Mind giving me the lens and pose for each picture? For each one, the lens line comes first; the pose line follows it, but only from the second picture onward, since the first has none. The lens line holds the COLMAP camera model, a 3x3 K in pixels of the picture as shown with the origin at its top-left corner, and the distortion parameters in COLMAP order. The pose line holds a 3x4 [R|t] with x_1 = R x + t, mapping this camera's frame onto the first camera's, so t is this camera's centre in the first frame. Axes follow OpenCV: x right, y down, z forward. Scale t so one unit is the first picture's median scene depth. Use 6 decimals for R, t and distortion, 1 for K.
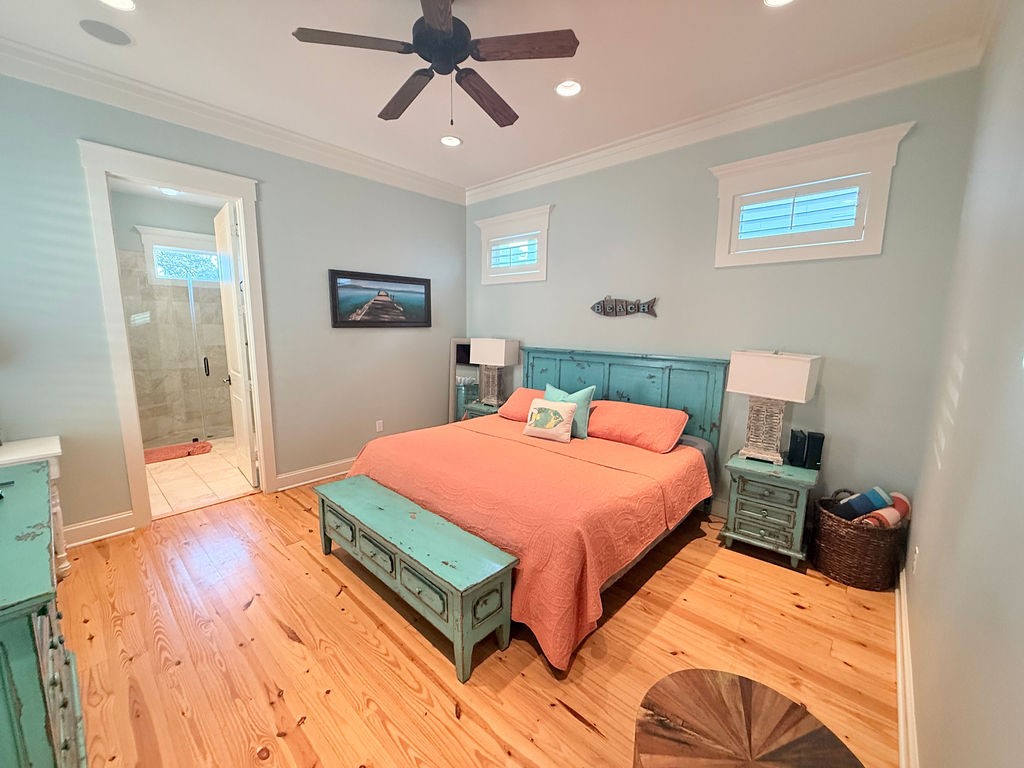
lens RADIAL K [[408.6, 0, 509.1], [0, 408.6, 385.2], [0, 0, 1]] dist [-0.001259, -0.000014]
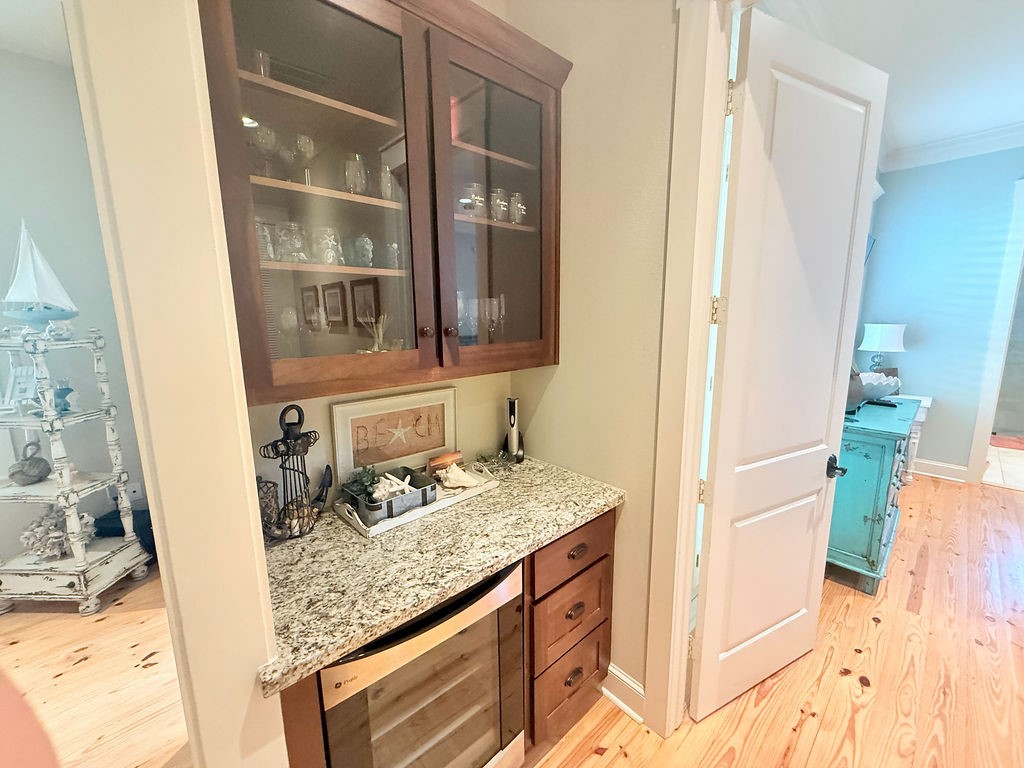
lens RADIAL K [[408.6, 0, 511.7], [0, 408.6, 384.1], [0, 0, 1]] dist [-0.001259, -0.000014]
pose [[-0.096410, 0.160501, -0.982316, 0.413931], [-0.141627, 0.974659, 0.173150, 0.035400], [0.985214, 0.155816, -0.071236, -0.342882]]
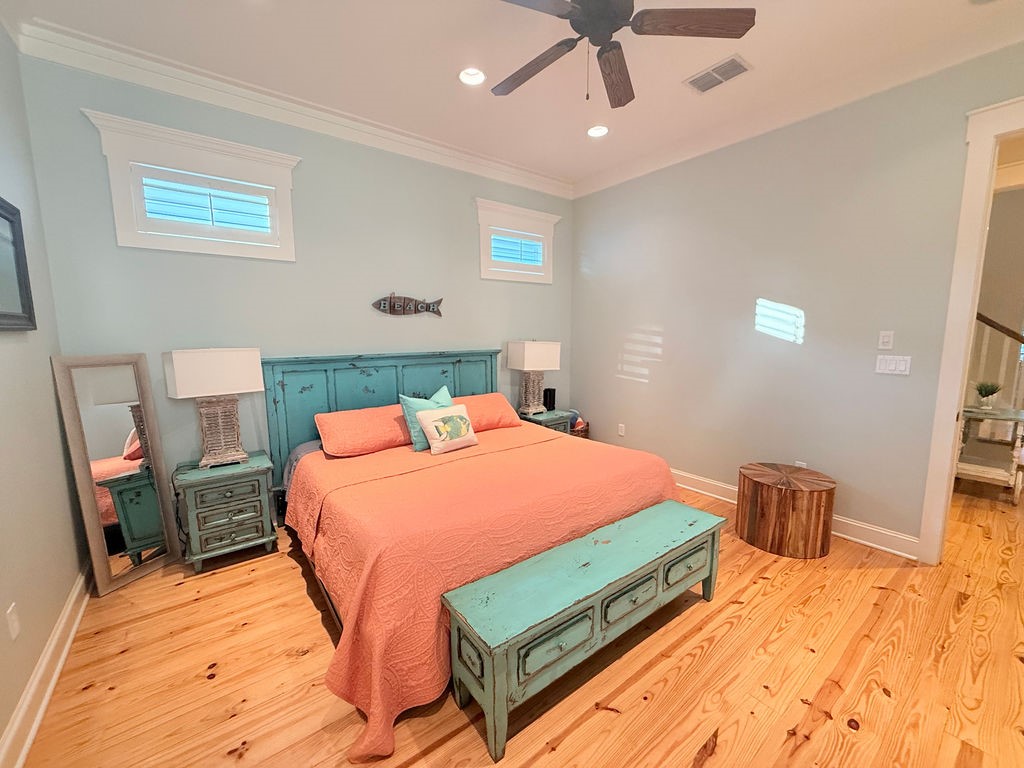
lens RADIAL K [[408.6, 0, 512.9], [0, 408.6, 385.2], [0, 0, 1]] dist [-0.001259, -0.000014]
pose [[0.176875, -0.139276, 0.974329, -0.789385], [0.156837, 0.981276, 0.111798, -0.092829], [-0.971657, 0.133036, 0.195407, 0.732223]]
